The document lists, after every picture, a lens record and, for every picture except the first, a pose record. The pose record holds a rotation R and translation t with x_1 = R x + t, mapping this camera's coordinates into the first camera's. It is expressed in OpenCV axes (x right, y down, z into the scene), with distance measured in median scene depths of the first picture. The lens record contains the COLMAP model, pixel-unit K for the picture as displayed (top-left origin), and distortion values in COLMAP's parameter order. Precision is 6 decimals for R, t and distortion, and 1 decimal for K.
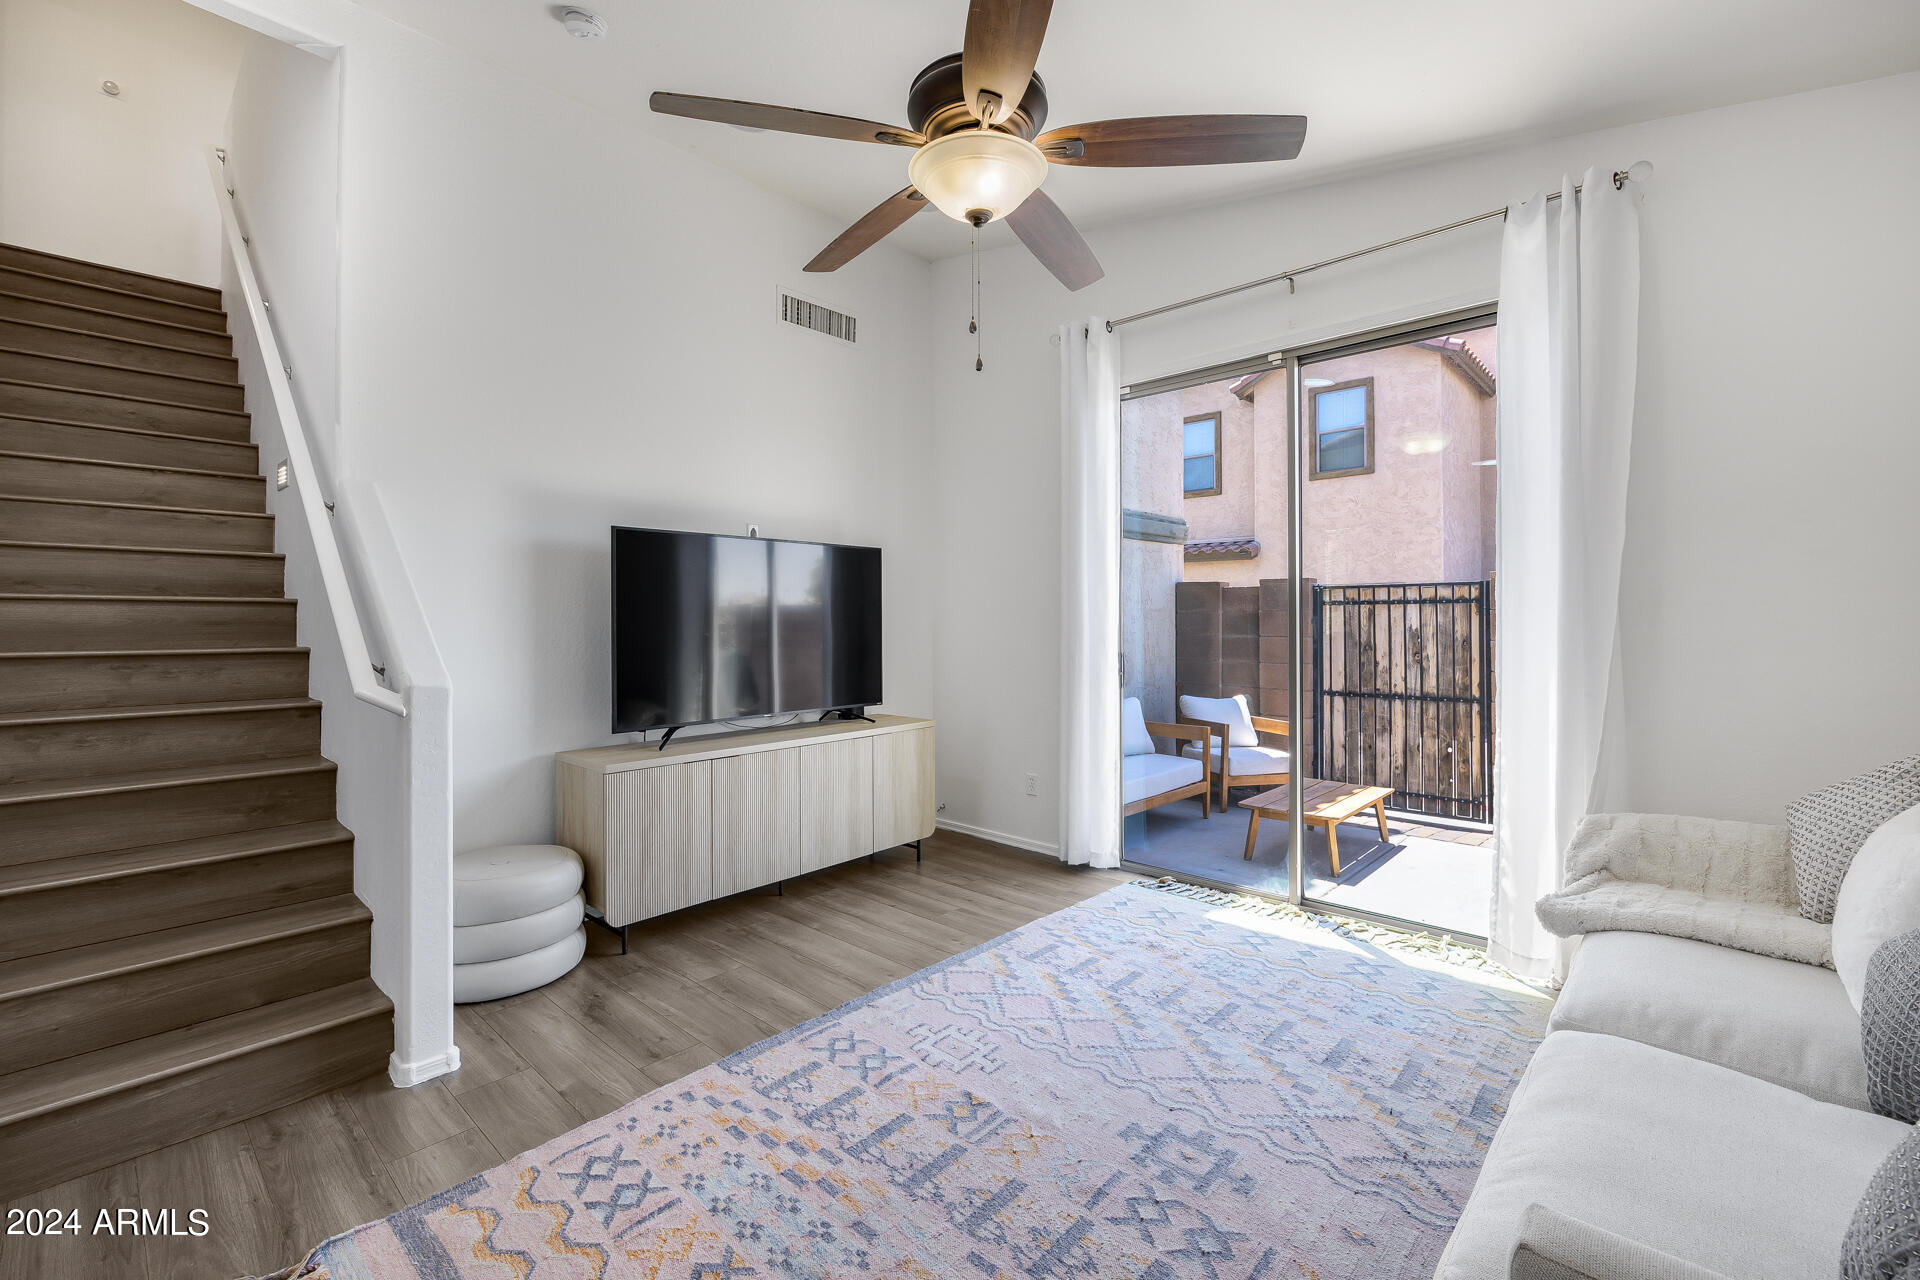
lens RADIAL K [[813.4, 0, 961.3], [0, 813.4, 621.8], [0, 0, 1]] dist [0.000104, 0.000220]
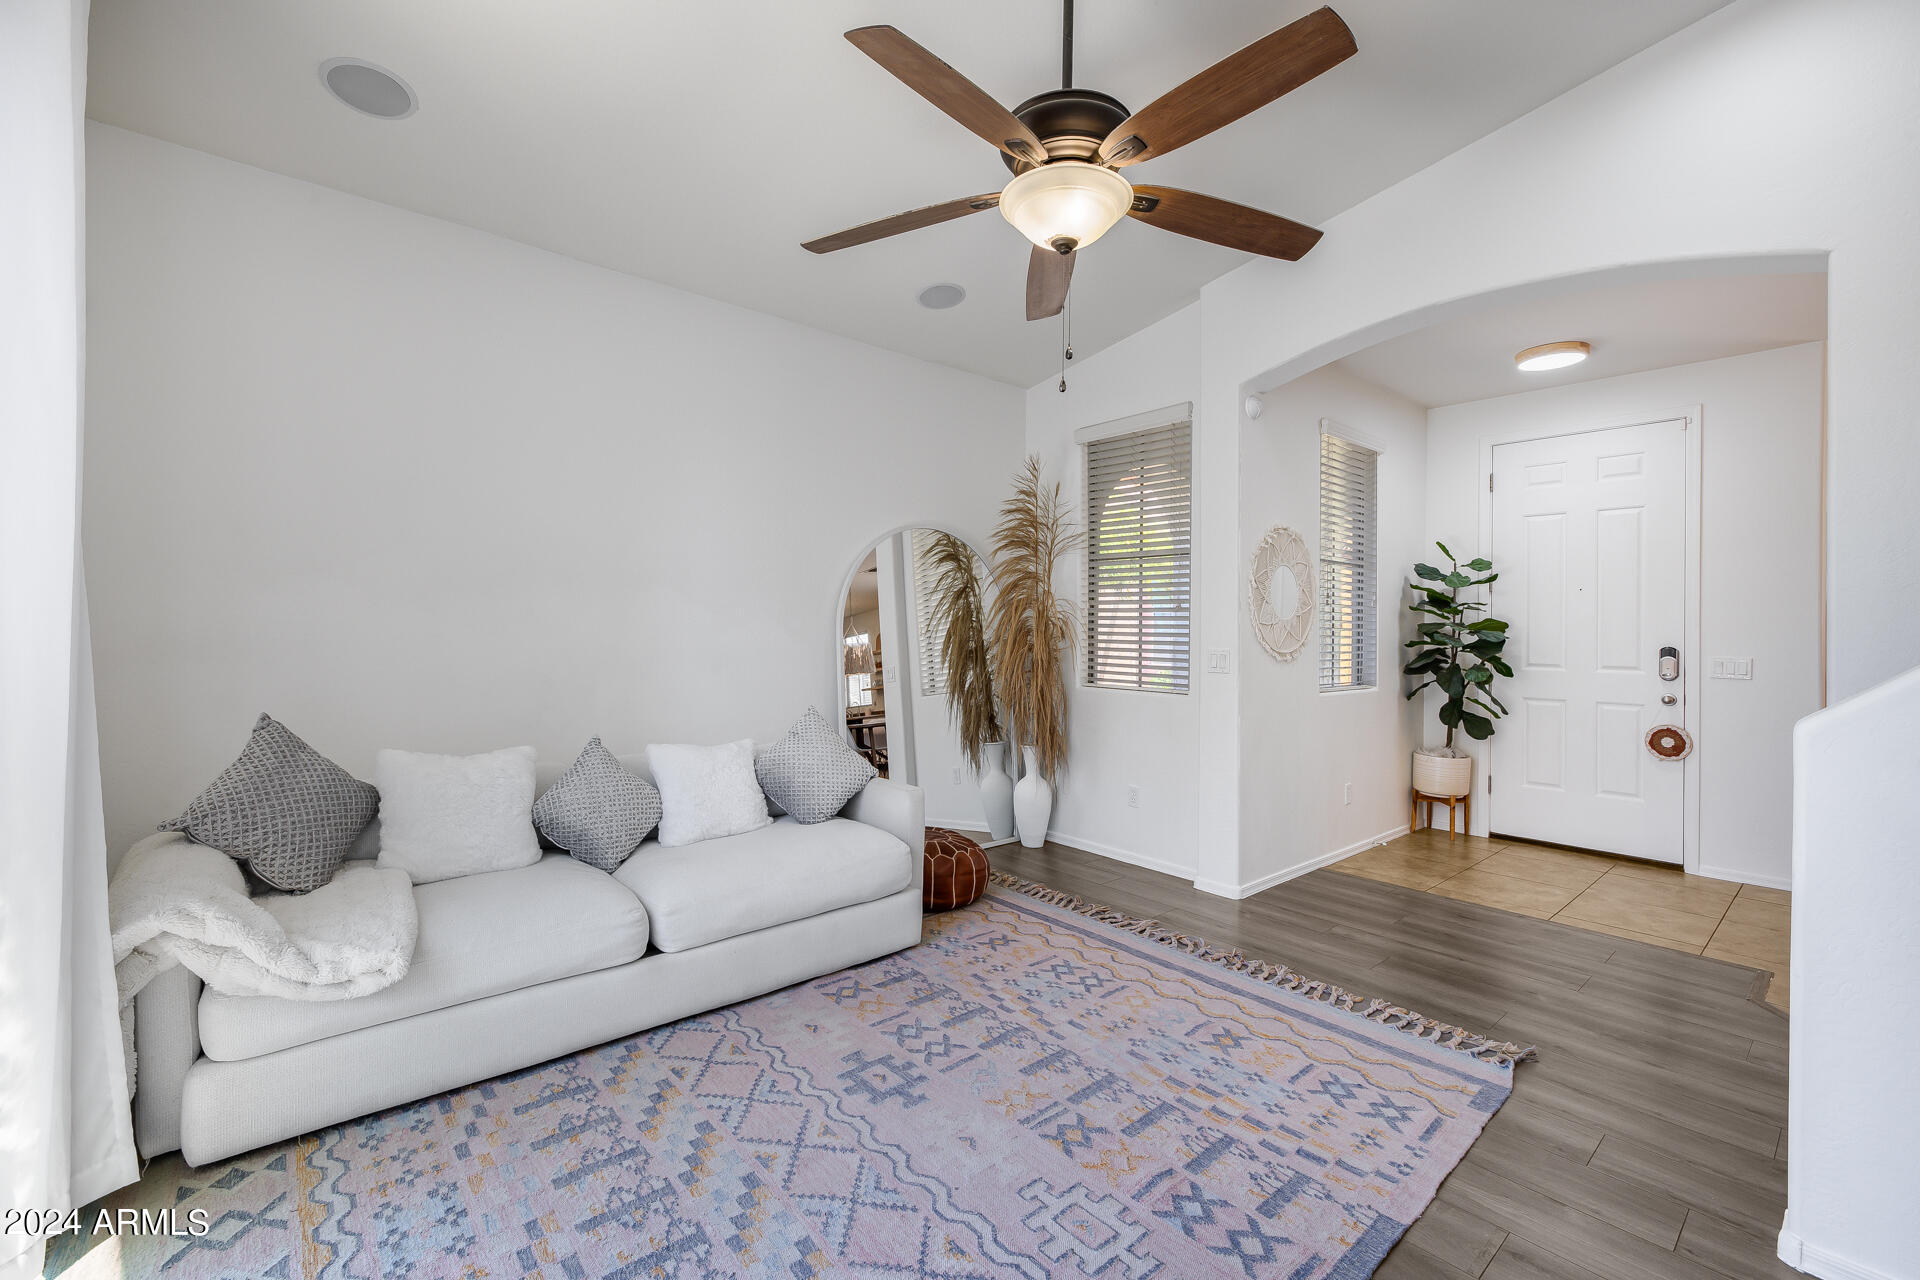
lens RADIAL K [[813.4, 0, 961.3], [0, 813.4, 621.8], [0, 0, 1]] dist [0.000104, 0.000220]
pose [[-0.993646, -0.008508, 0.112225, 0.019059], [-0.009441, 0.999925, -0.007780, -0.002149], [-0.112150, -0.008790, -0.993652, 1.287690]]
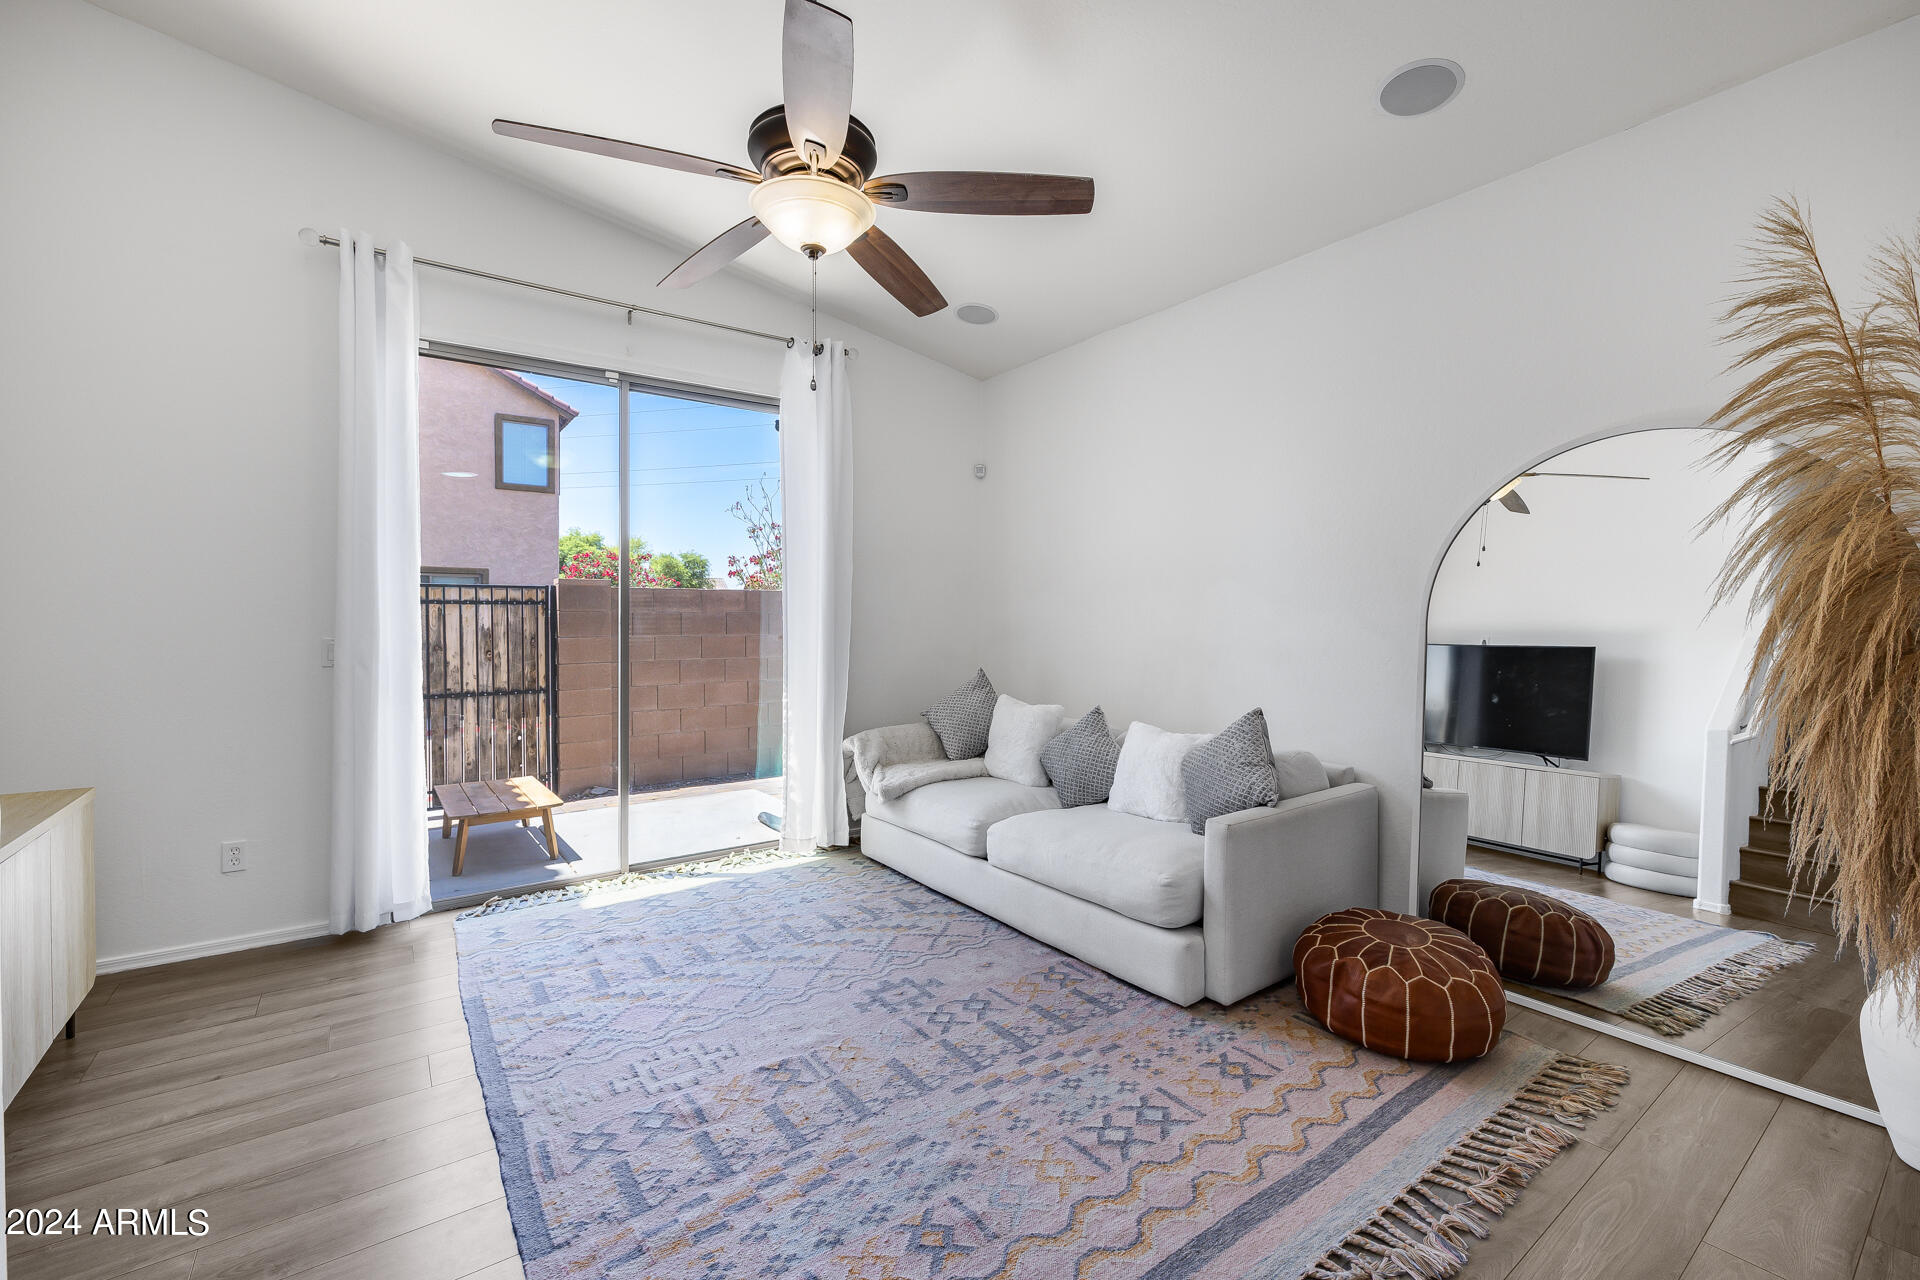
lens RADIAL K [[806.1, 0, 960.6], [0, 806.1, 634.0], [0, 0, 1]] dist [-0.002572, -0.000249]
pose [[0.196989, -0.014659, 0.980296, -0.634006], [0.002466, 0.999892, 0.014456, 0.005082], [-0.980403, -0.000430, 0.197004, 0.365497]]
